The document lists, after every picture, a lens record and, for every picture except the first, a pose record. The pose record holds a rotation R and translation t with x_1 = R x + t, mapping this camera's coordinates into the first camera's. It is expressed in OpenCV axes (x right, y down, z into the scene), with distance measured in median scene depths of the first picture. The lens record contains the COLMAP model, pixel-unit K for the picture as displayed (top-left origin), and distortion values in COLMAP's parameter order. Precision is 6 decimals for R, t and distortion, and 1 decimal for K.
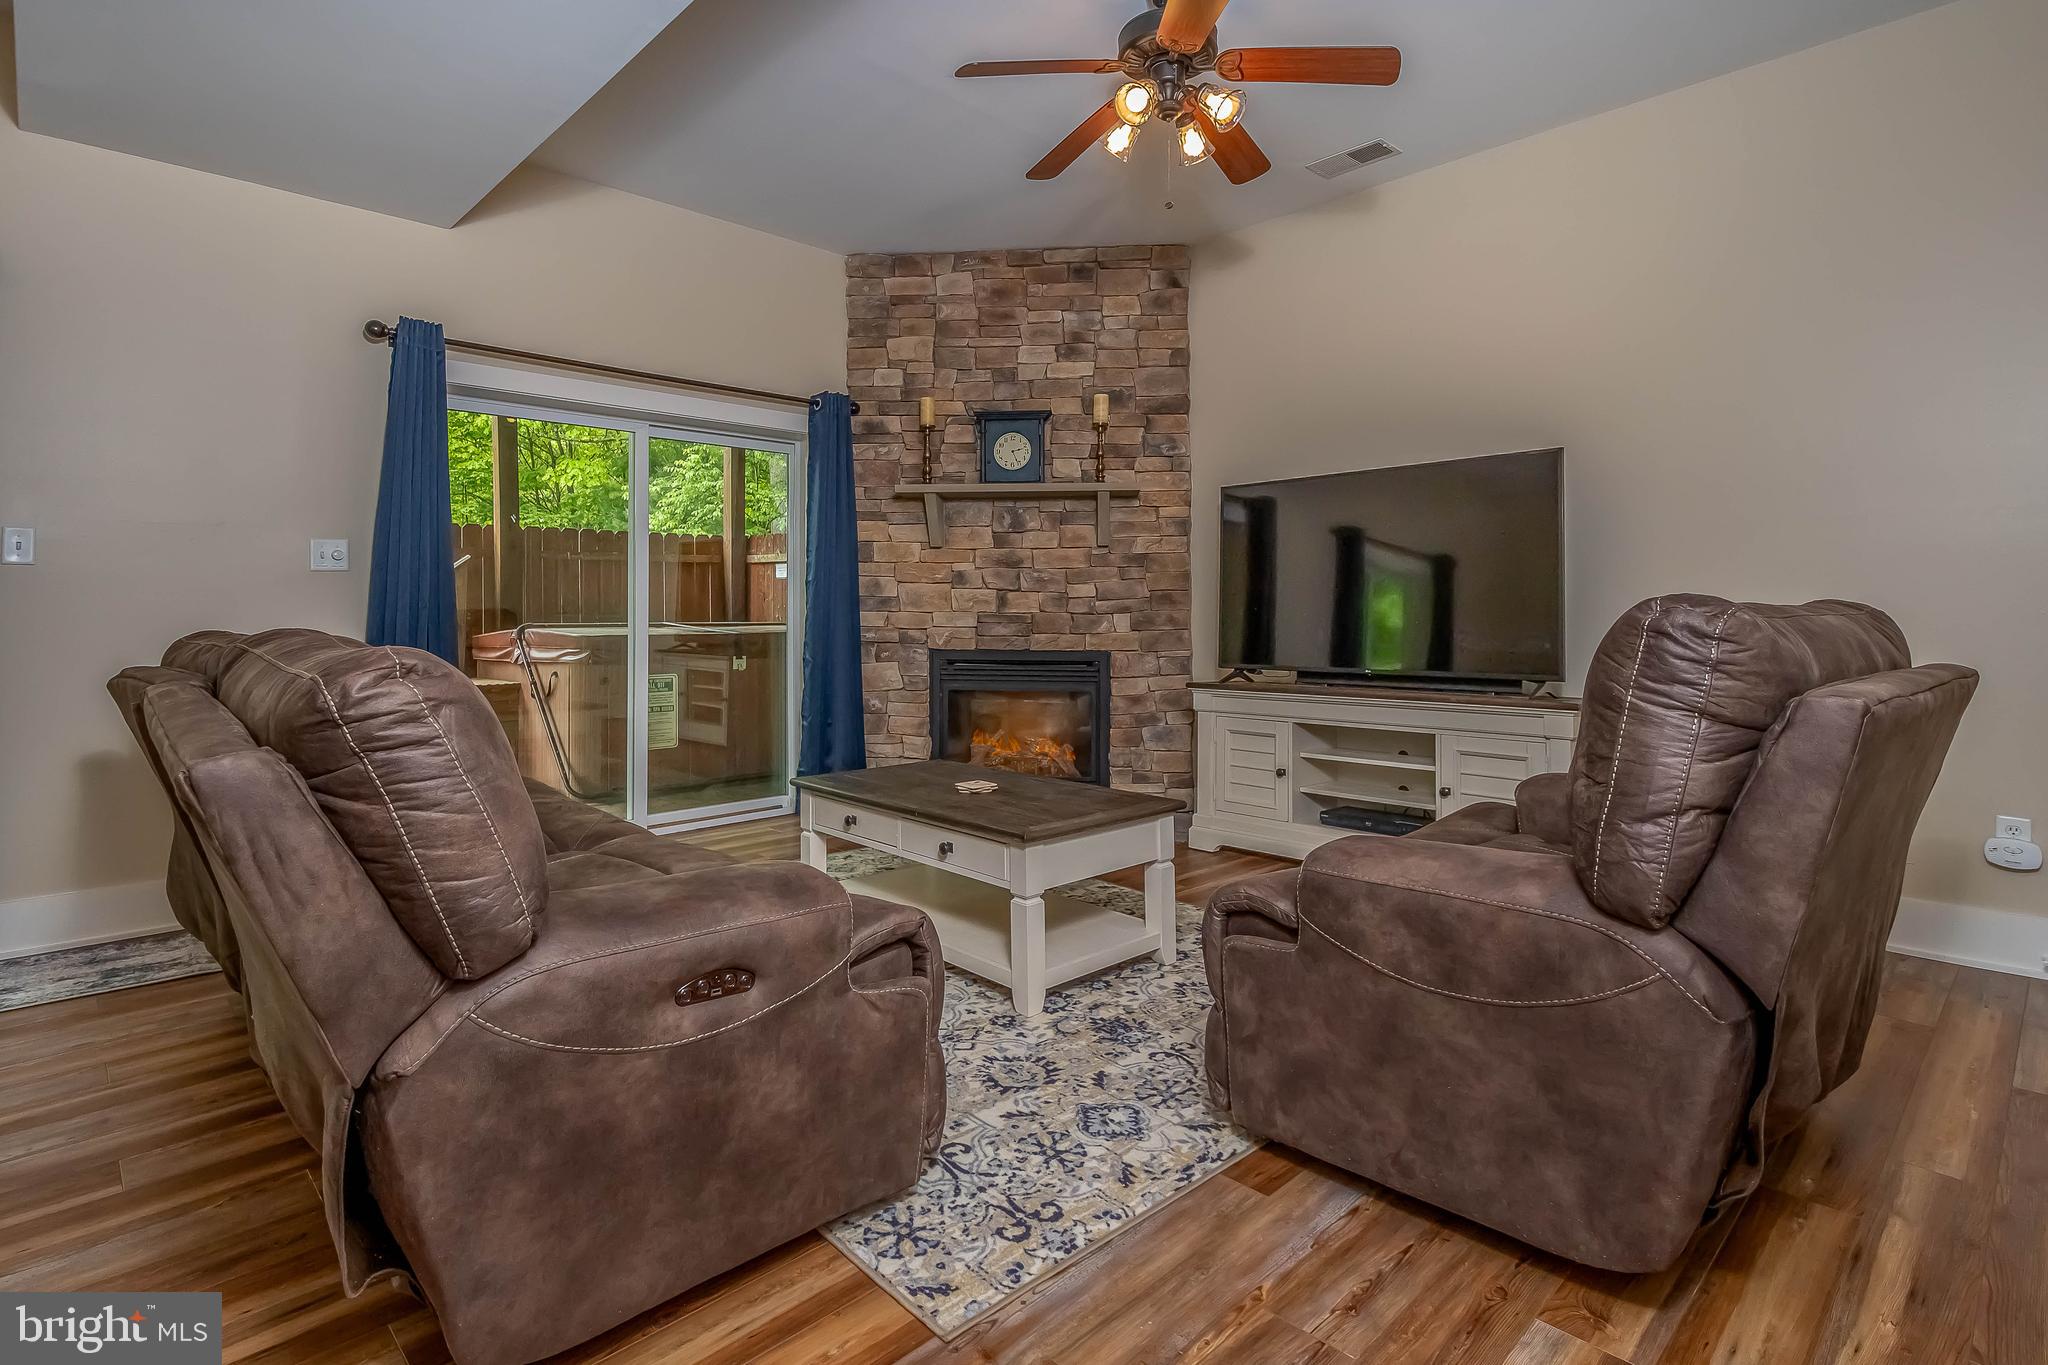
lens RADIAL K [[911.9, 0, 1007.7], [0, 911.9, 605.8], [0, 0, 1]] dist [0.001176, 0.000034]
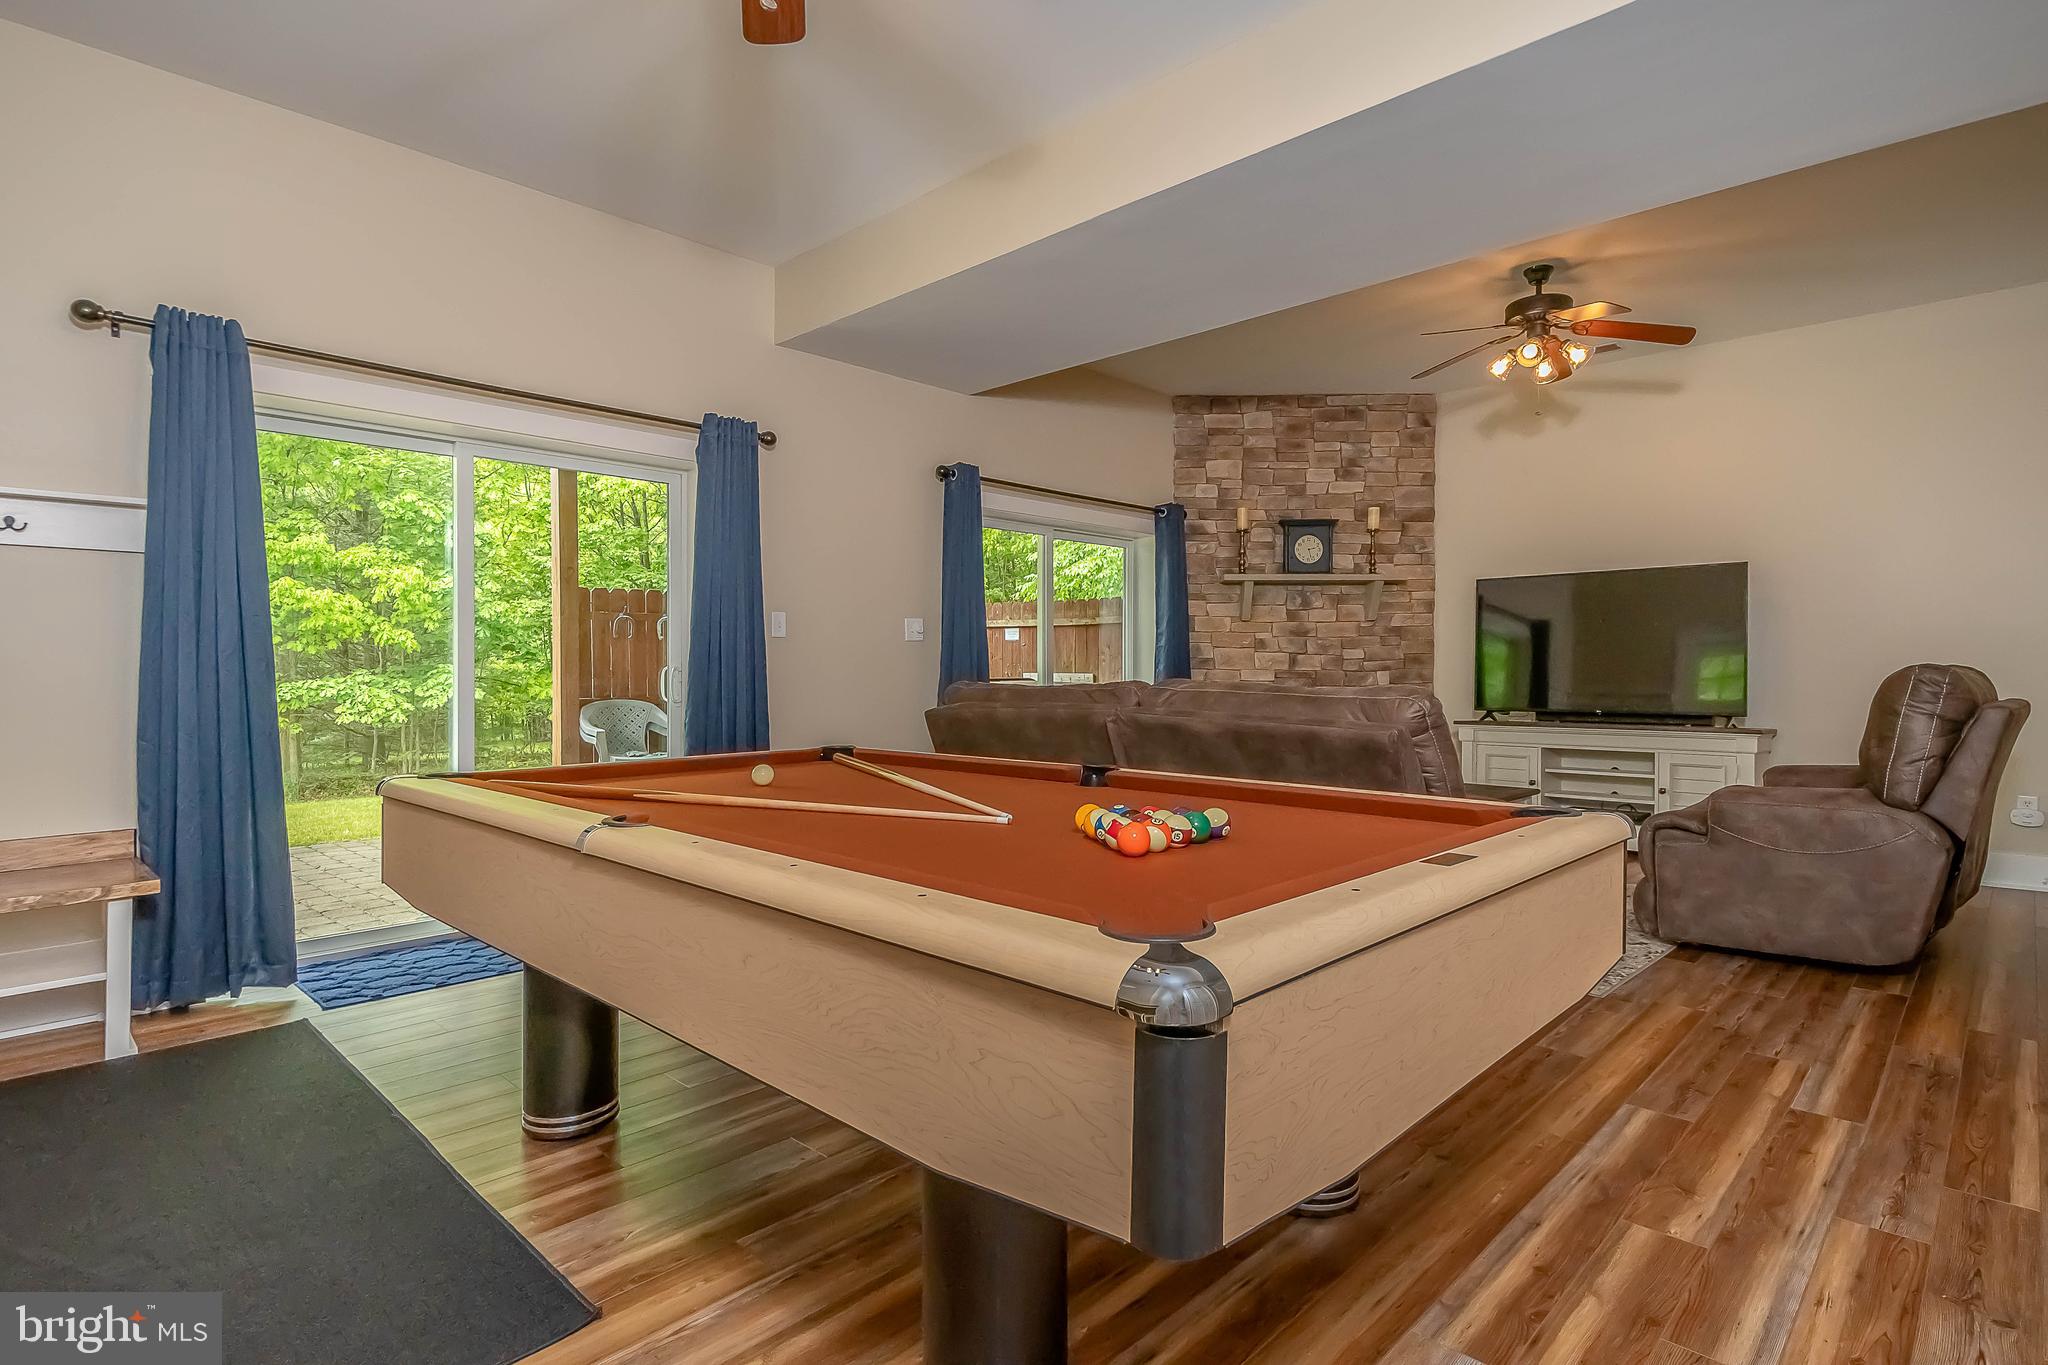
lens RADIAL K [[948.9, 0, 1024.0], [0, 948.9, 682.5], [0, 0, 1]] dist [0.001477, 0.000163]
pose [[0.998704, 0.000209, 0.050903, -0.472899], [-0.001381, 0.999735, 0.022995, -0.005847], [-0.050885, -0.023036, 0.998439, -0.363944]]
